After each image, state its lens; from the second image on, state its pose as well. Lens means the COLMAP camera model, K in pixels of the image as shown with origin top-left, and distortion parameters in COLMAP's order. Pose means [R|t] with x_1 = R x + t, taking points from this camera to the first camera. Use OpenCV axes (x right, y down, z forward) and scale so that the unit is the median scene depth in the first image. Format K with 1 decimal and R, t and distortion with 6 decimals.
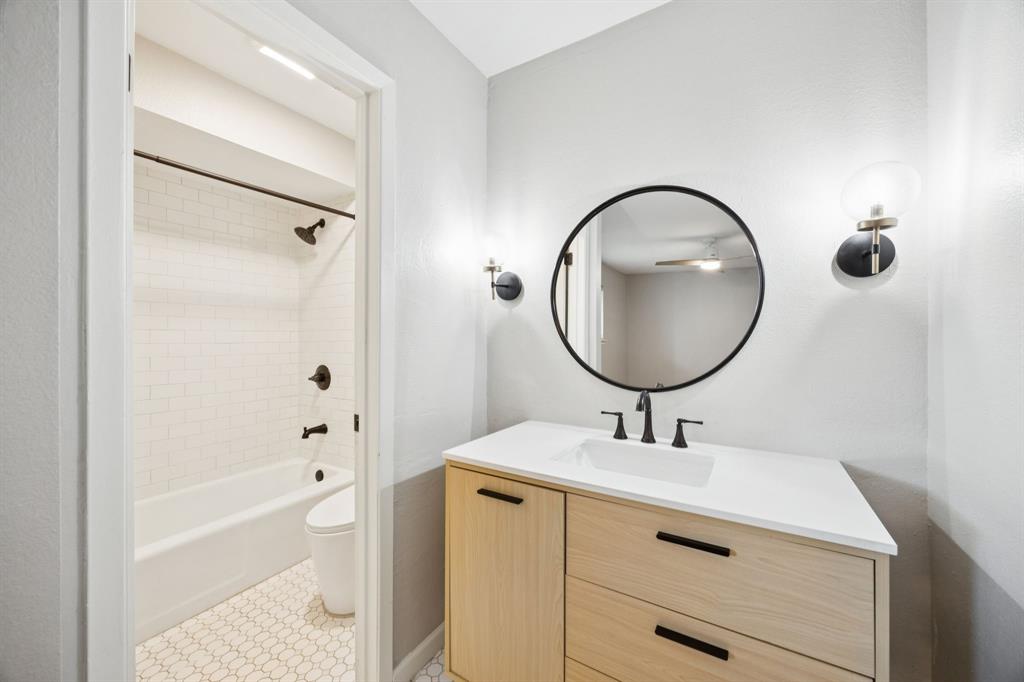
lens RADIAL K [[388.6, 0, 512.3], [0, 388.6, 337.7], [0, 0, 1]] dist [-0.003248, -0.000294]
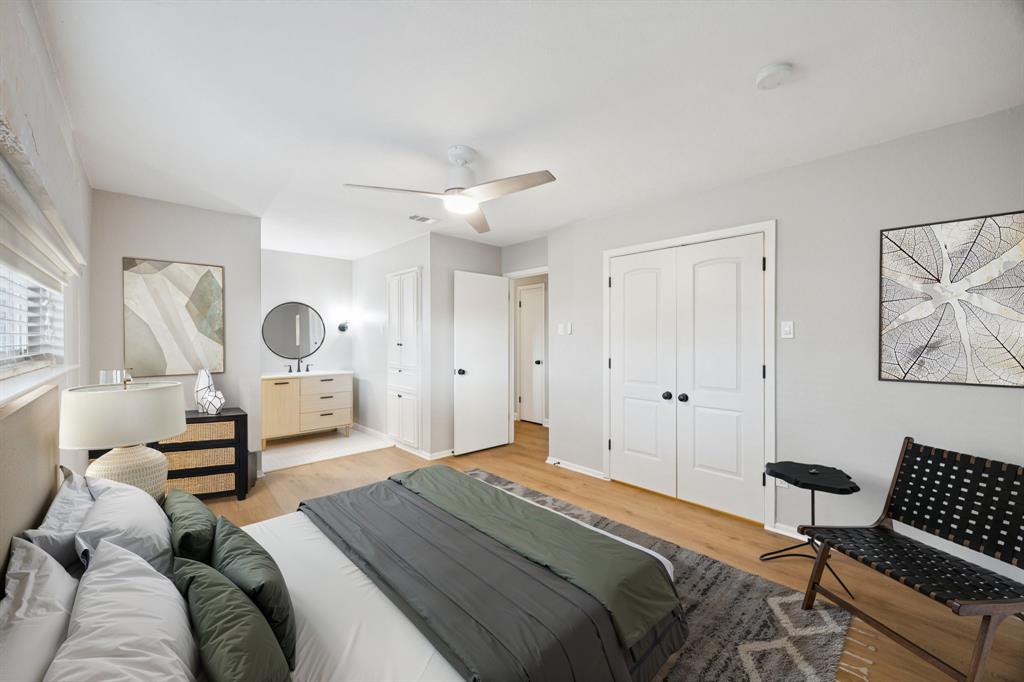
lens RADIAL K [[388.6, 0, 512.2], [0, 388.6, 341.4], [0, 0, 1]] dist [-0.003248, -0.000294]
pose [[0.255334, -0.002228, 0.966850, -2.887147], [0.000179, 0.999997, 0.002257, -0.037152], [-0.966853, -0.000404, 0.255333, -2.051409]]
